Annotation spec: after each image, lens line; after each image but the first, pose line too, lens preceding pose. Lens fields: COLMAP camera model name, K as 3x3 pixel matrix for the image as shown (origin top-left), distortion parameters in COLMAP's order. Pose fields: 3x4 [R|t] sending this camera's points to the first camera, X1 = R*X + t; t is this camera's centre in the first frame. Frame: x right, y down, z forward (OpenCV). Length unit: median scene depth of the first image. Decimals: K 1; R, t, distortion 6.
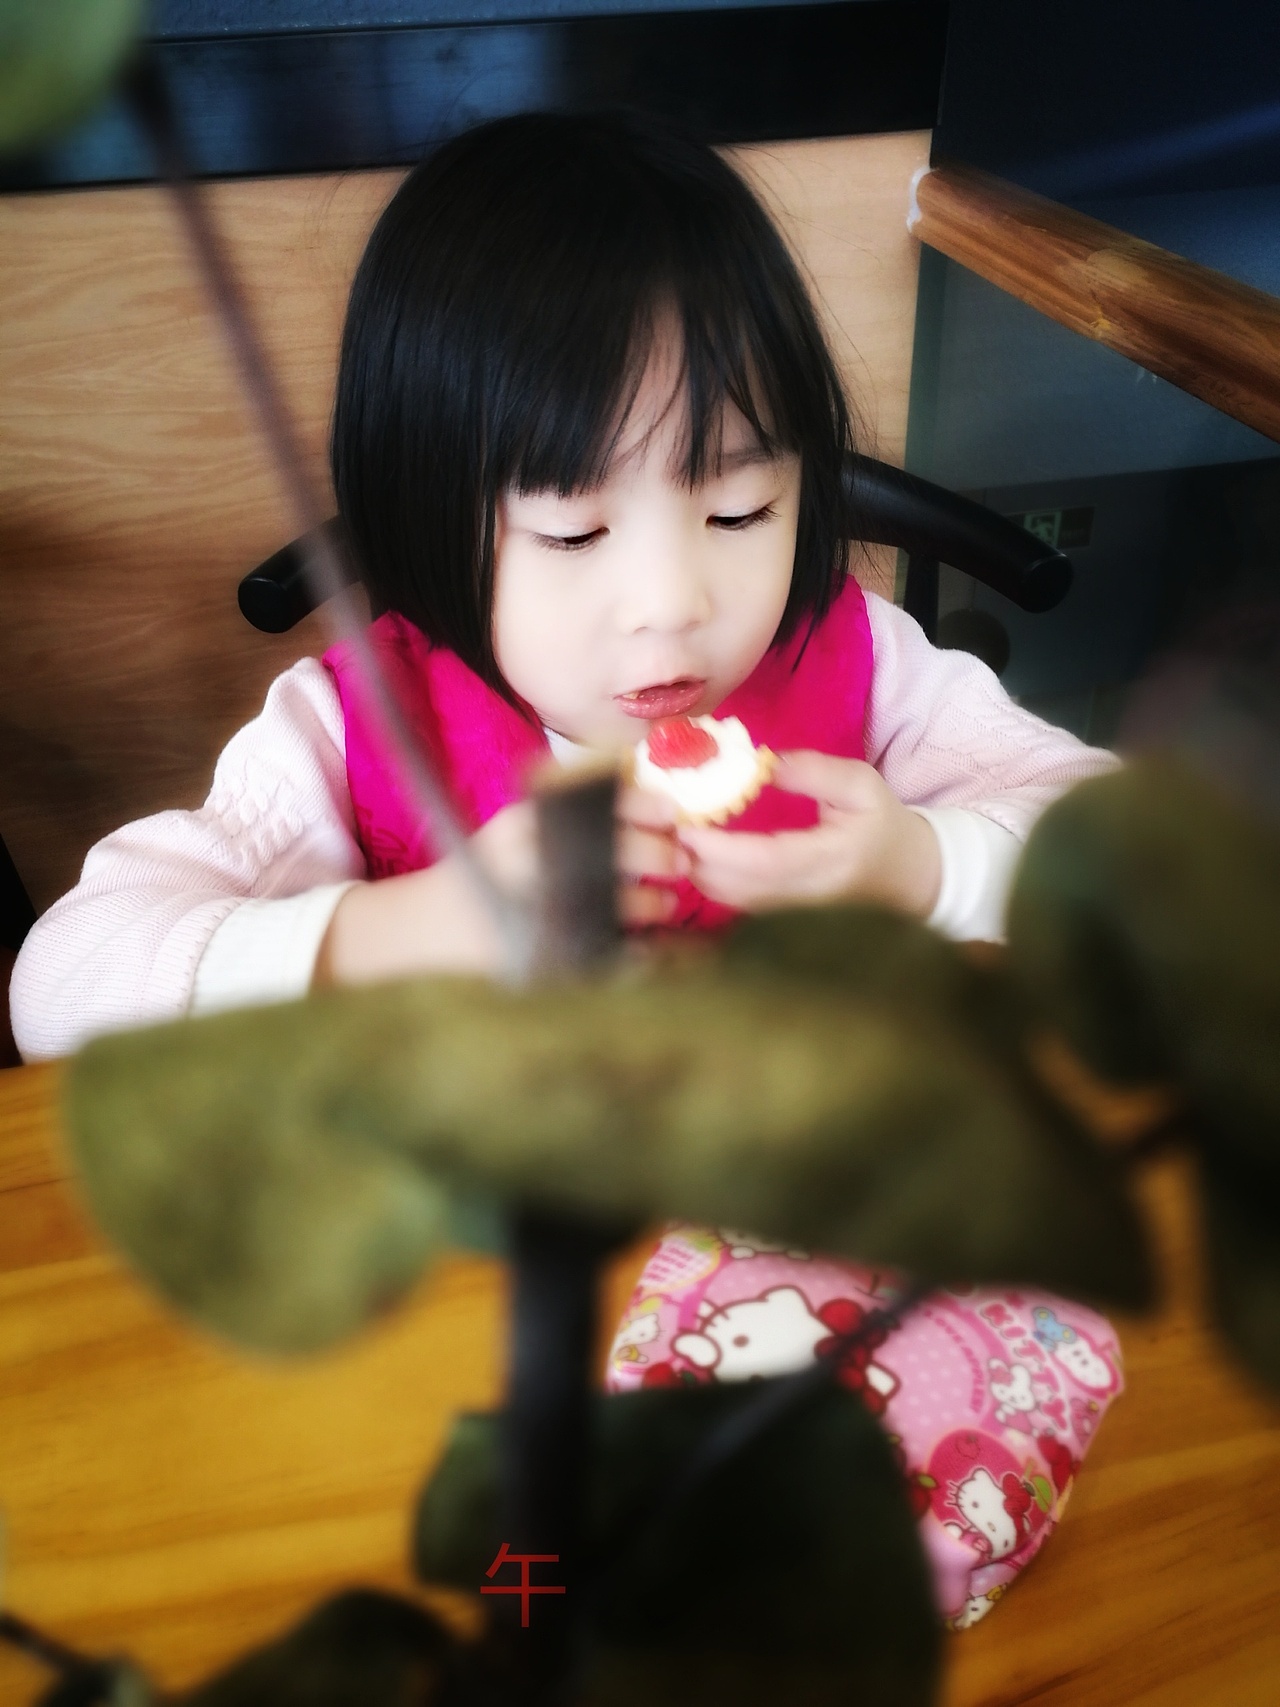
lens RADIAL K [[1434.5, 0, 635.4], [0, 1434.5, 861.0], [0, 0, 1]] dist [-0.003617, 0.069661]
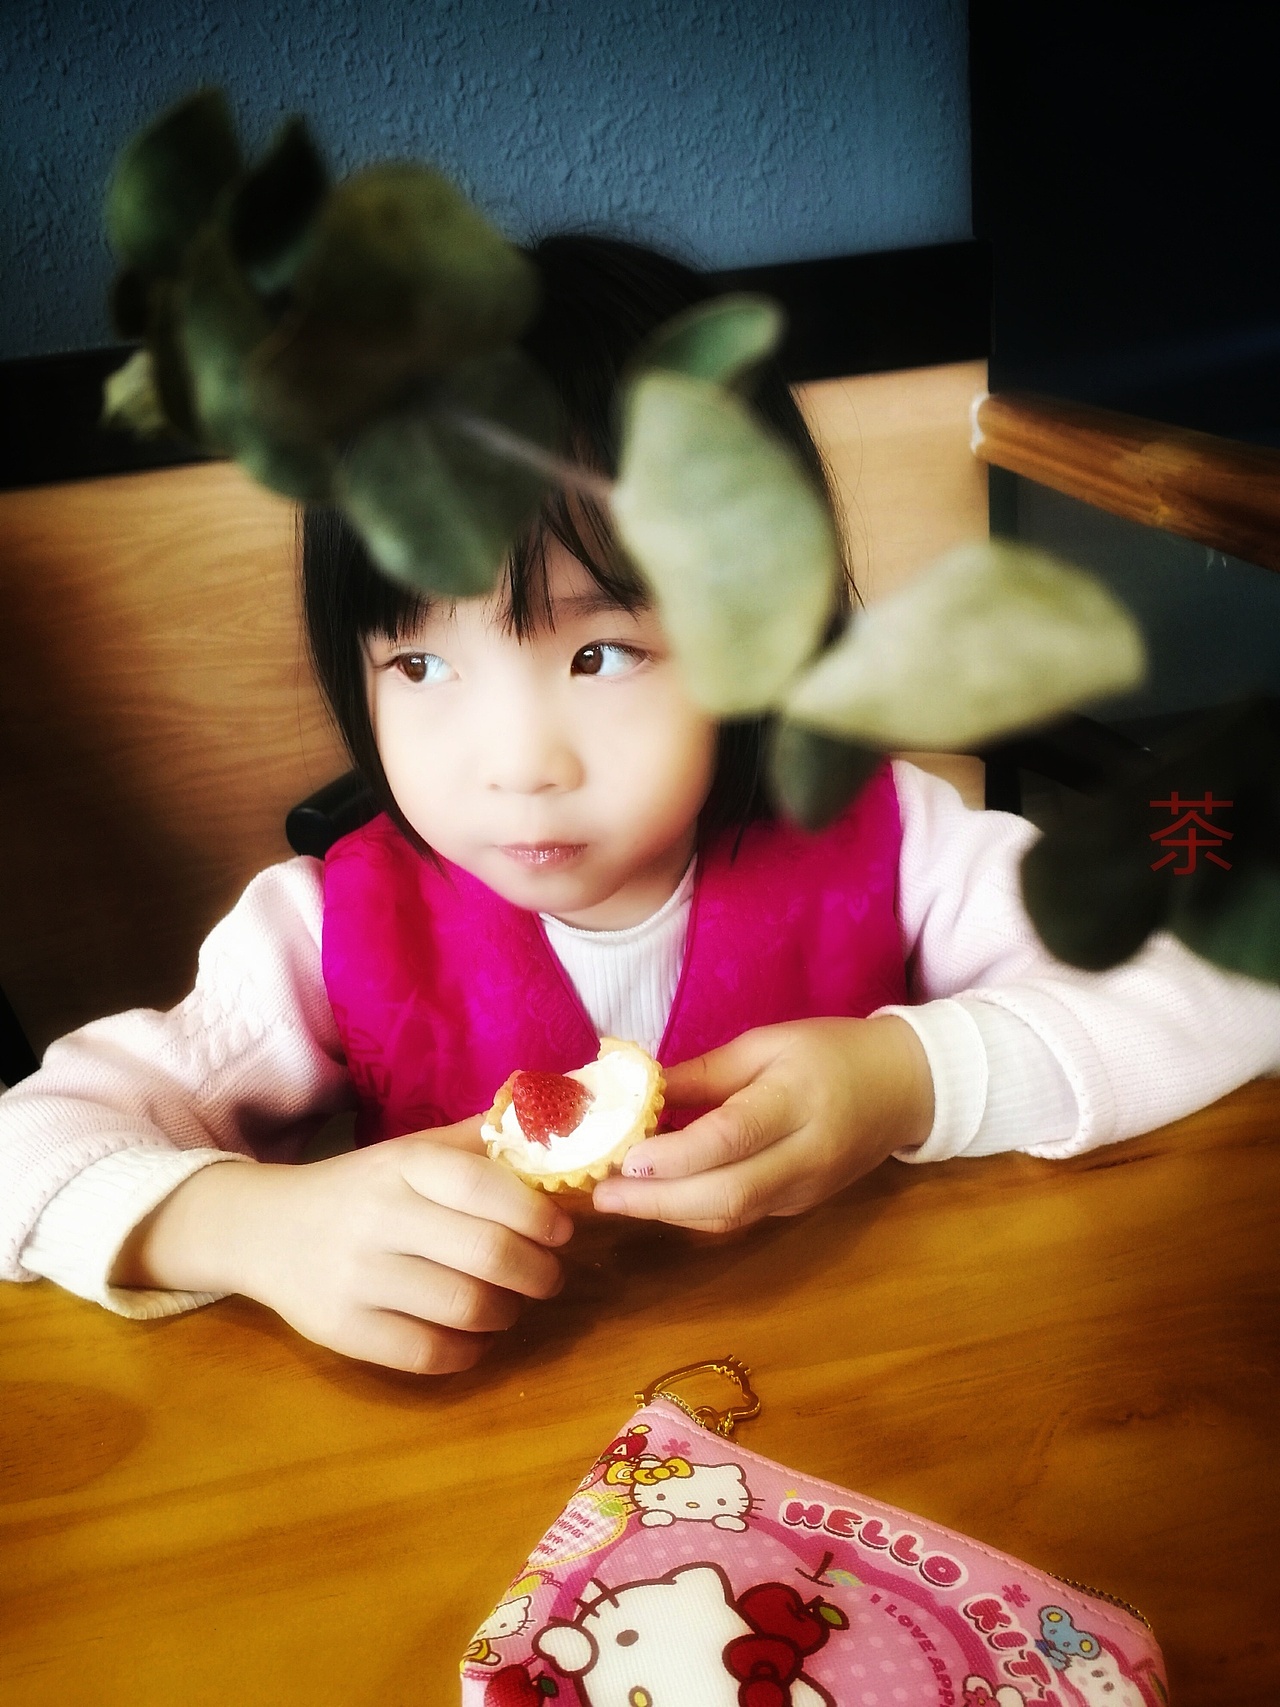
lens RADIAL K [[1434.5, 0, 633.4], [0, 1434.5, 847.7], [0, 0, 1]] dist [-0.003617, 0.069661]
pose [[0.992494, -0.037414, -0.116429, 0.173241], [0.013069, 0.979049, -0.203203, 0.076372], [0.121593, 0.200156, 0.972190, 0.165957]]
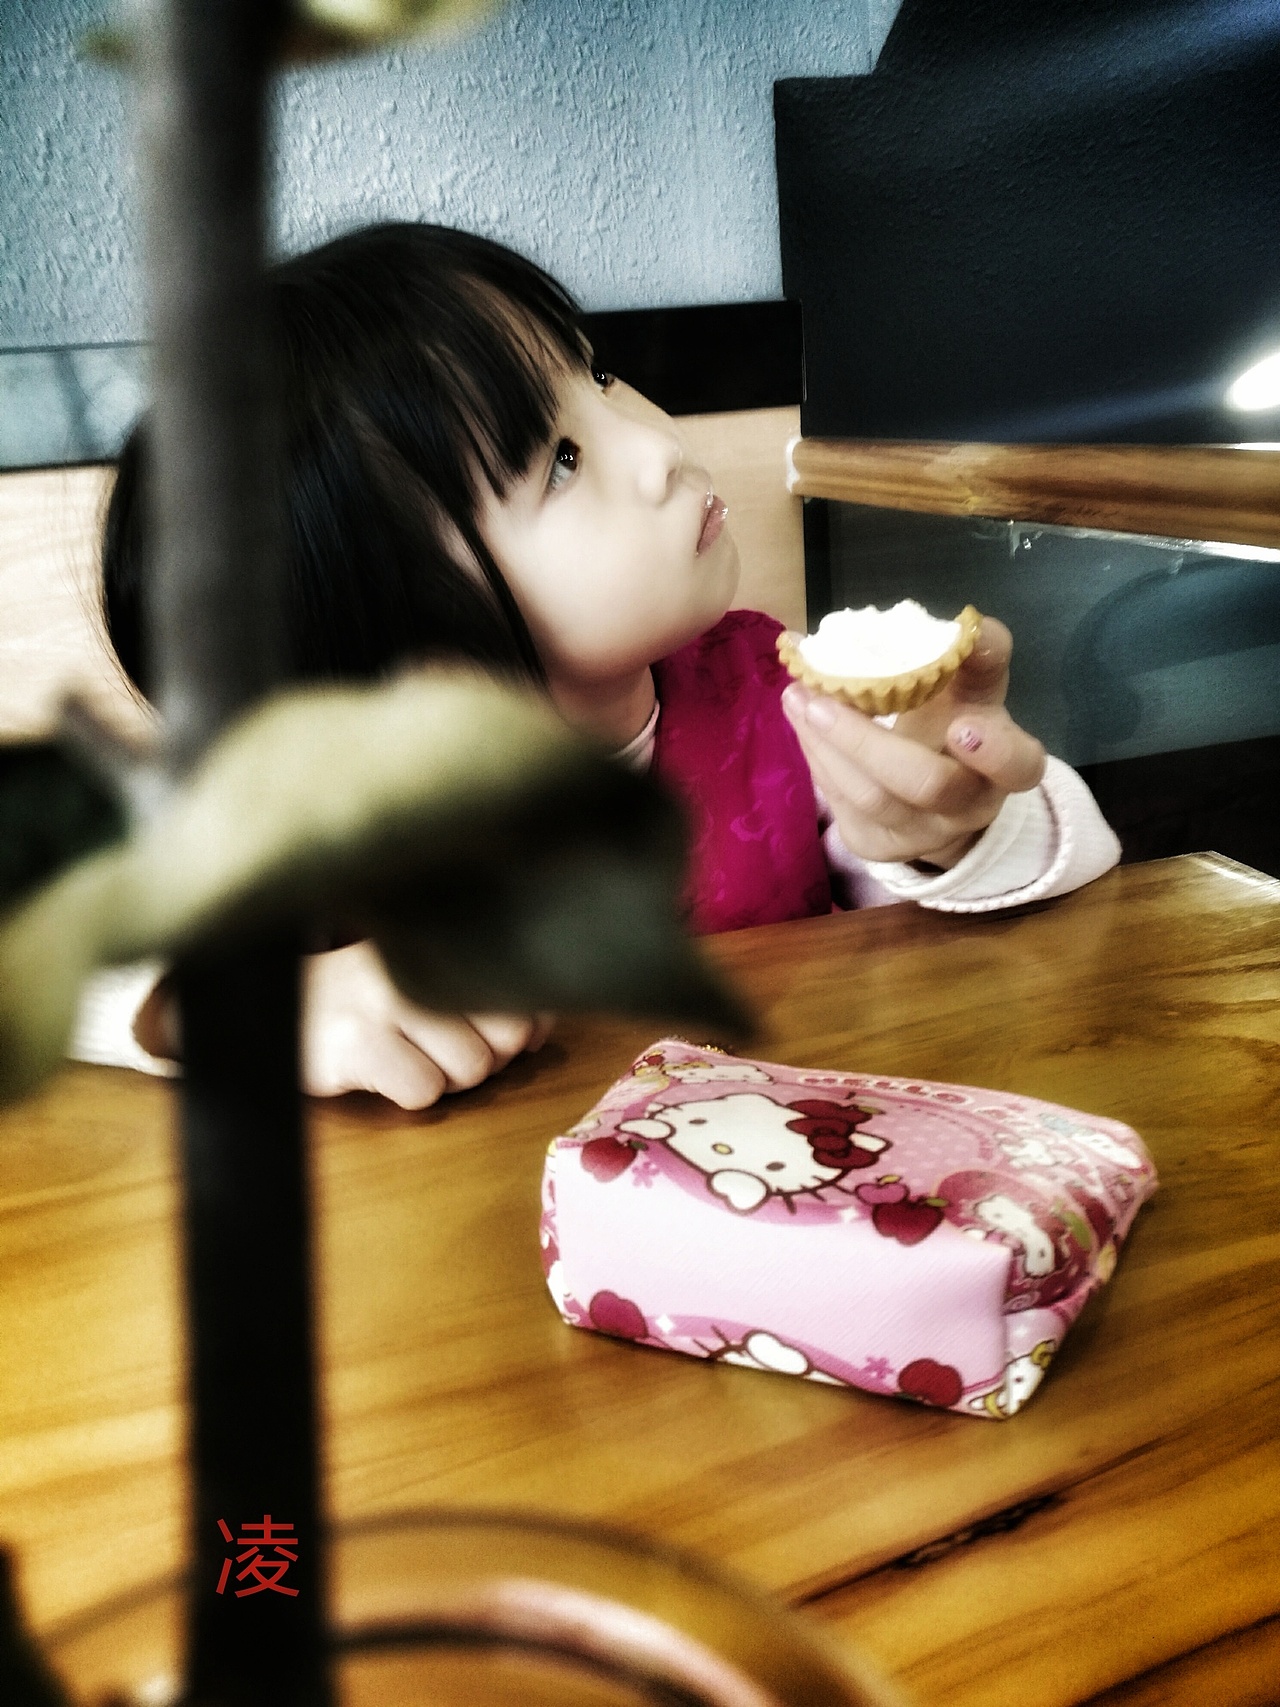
lens RADIAL K [[1434.5, 0, 640.6], [0, 1434.5, 853.2], [0, 0, 1]] dist [-0.003617, 0.069661]
pose [[0.996604, -0.062373, 0.053751, 0.004298], [0.076033, 0.947682, -0.310029, 0.422761], [-0.031602, 0.313064, 0.949206, 0.151751]]
